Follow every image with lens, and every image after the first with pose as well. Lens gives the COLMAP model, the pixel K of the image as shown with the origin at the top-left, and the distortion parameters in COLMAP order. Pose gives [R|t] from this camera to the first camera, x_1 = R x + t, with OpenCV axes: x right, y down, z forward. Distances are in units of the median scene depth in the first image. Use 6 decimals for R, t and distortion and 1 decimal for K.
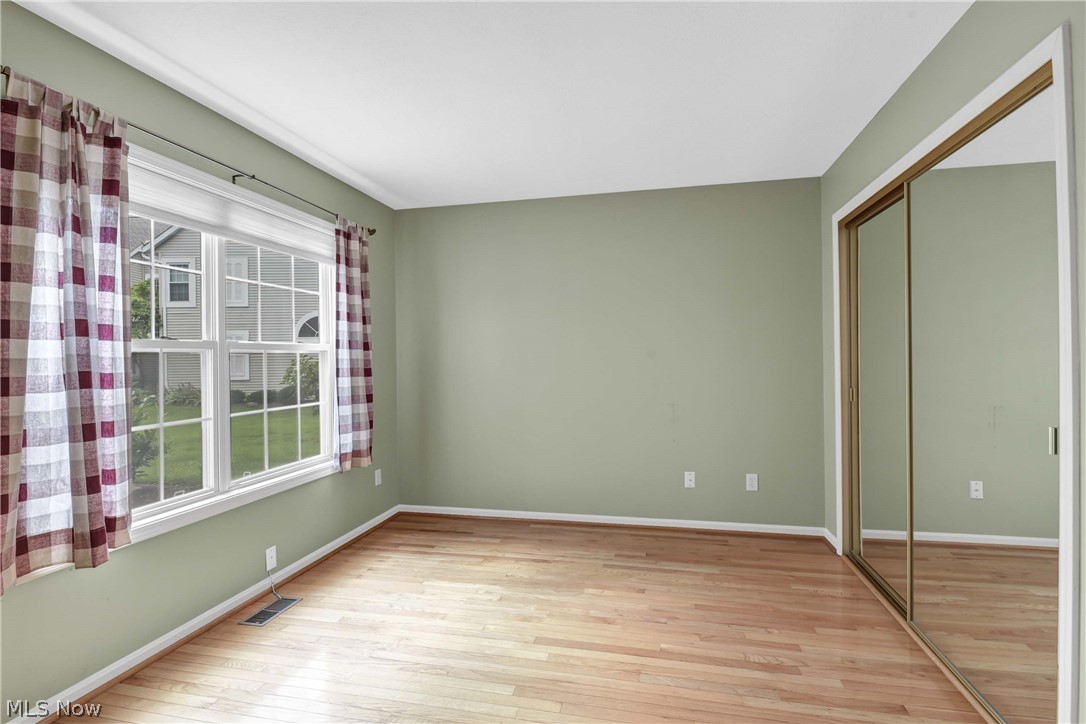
lens RADIAL K [[497.2, 0, 544.9], [0, 497.2, 360.0], [0, 0, 1]] dist [-0.004058, -0.001502]
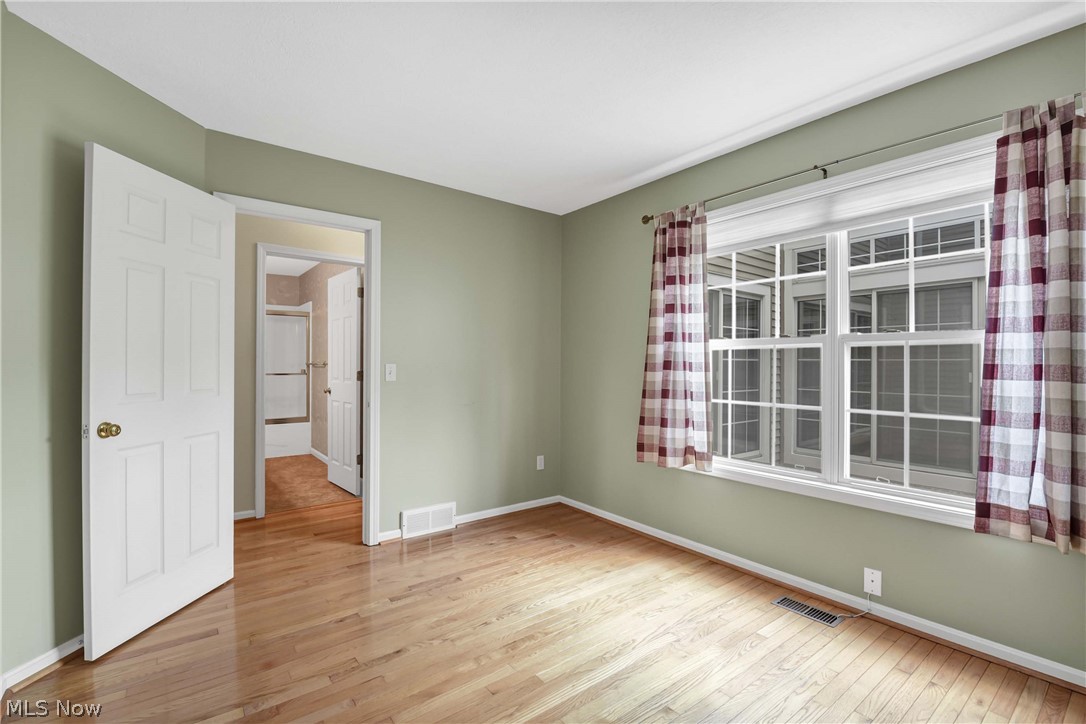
lens RADIAL K [[495.9, 0, 543.0], [0, 495.9, 362.0], [0, 0, 1]] dist [-0.005005, -0.000788]
pose [[-0.627005, 0.011103, -0.778936, 0.547727], [0.004050, 0.999931, 0.010993, 0.004854], [0.779005, 0.003738, -0.627007, 1.254067]]
